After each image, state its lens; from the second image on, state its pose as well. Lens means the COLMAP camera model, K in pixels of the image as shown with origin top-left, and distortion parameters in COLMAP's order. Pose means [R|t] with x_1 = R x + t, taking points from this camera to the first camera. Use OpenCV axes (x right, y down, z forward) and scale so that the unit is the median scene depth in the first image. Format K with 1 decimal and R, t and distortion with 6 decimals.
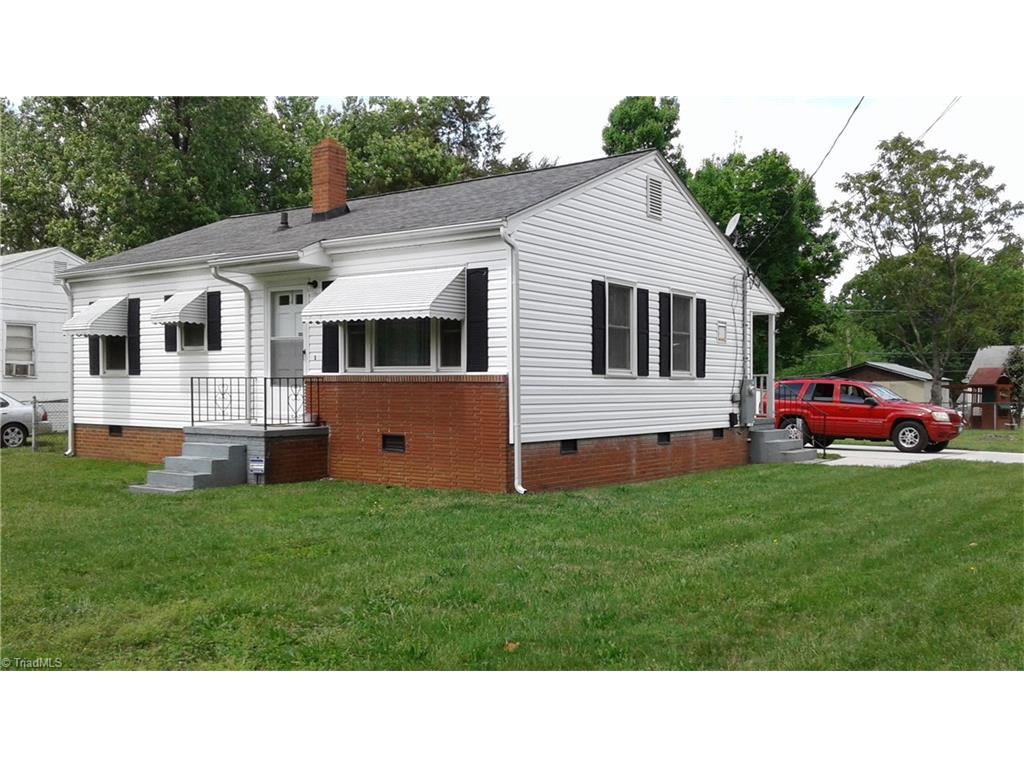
lens RADIAL K [[944.9, 0, 512.0], [0, 944.9, 384.0], [0, 0, 1]] dist [0.110969, -0.287155]
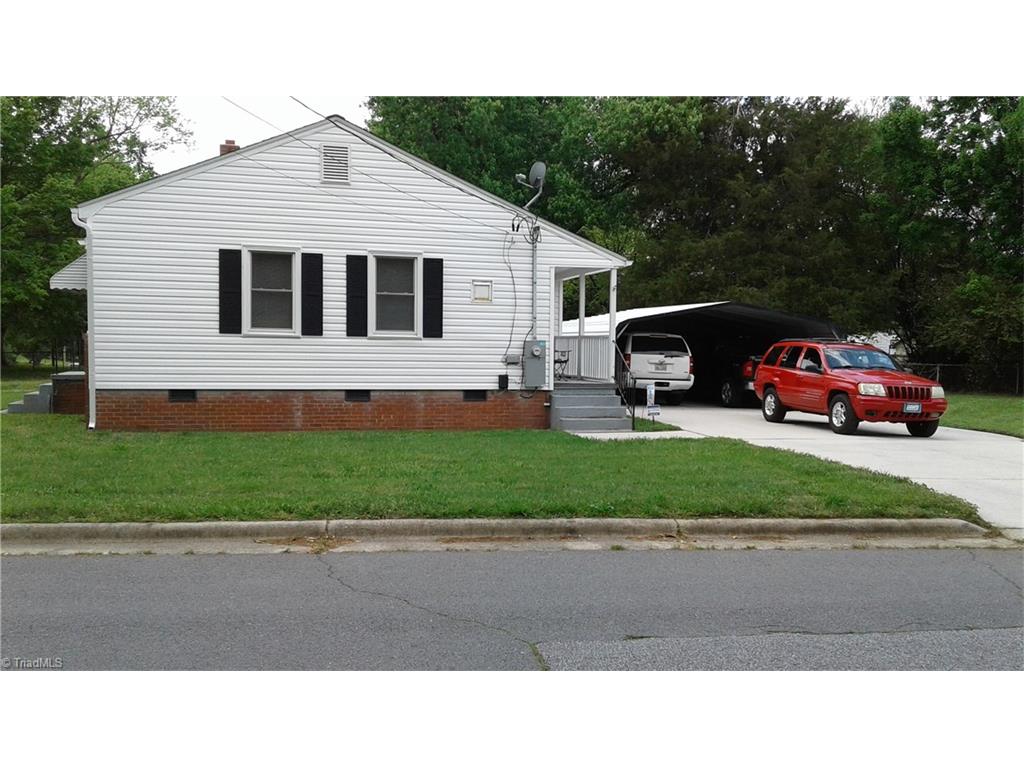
lens RADIAL K [[944.9, 0, 512.0], [0, 944.9, 384.0], [0, 0, 1]] dist [0.110969, -0.287155]
pose [[0.790625, 0.025448, -0.611772, 0.890088], [-0.006609, 0.999432, 0.033032, 0.008562], [0.612265, -0.022073, 0.790344, 0.268604]]
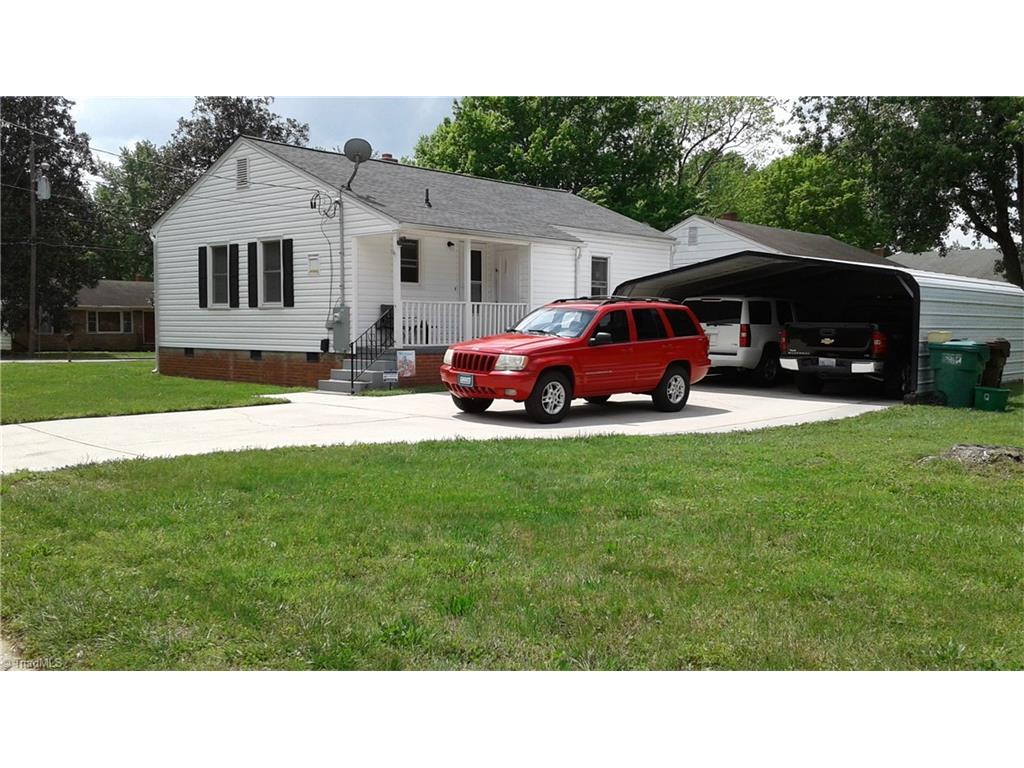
lens RADIAL K [[944.9, 0, 512.0], [0, 944.9, 384.0], [0, 0, 1]] dist [0.110969, -0.287155]
pose [[-0.089965, 0.052471, -0.994562, 1.372778], [-0.005892, 0.998566, 0.053216, 0.024527], [0.995928, 0.010647, -0.089527, 1.406288]]
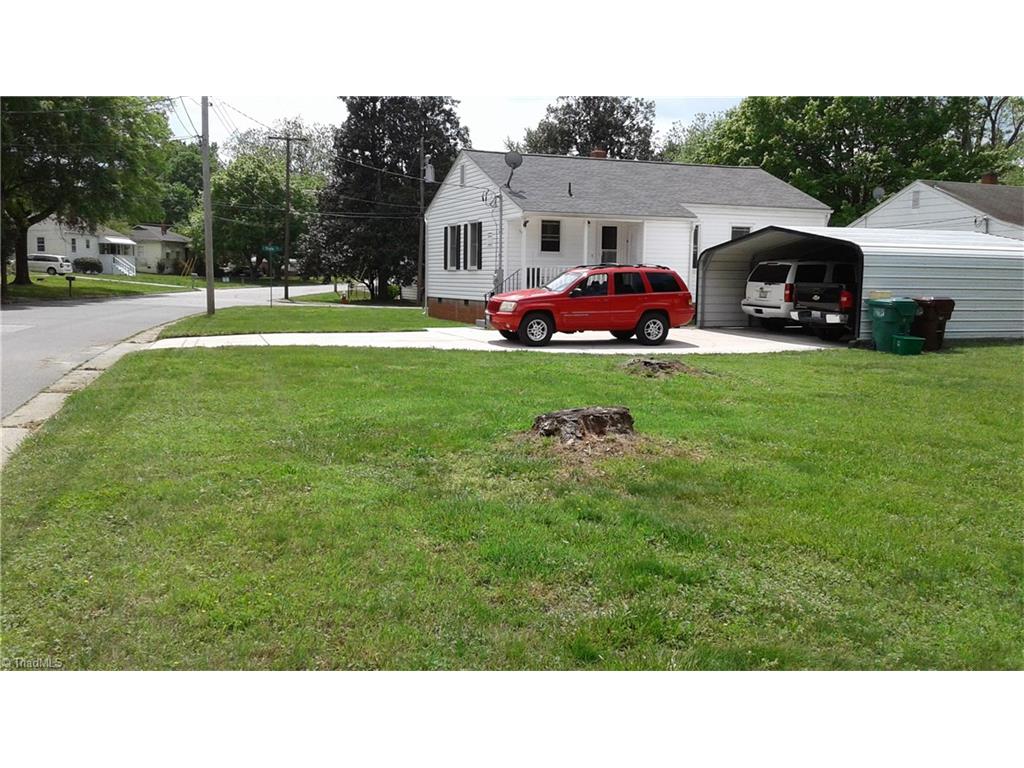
lens RADIAL K [[944.9, 0, 512.0], [0, 944.9, 384.0], [0, 0, 1]] dist [0.110969, -0.287155]
pose [[-0.522747, 0.080391, -0.848689, 1.648582], [-0.016954, 0.994366, 0.104633, 0.019124], [0.852319, 0.069085, -0.518439, 1.975471]]
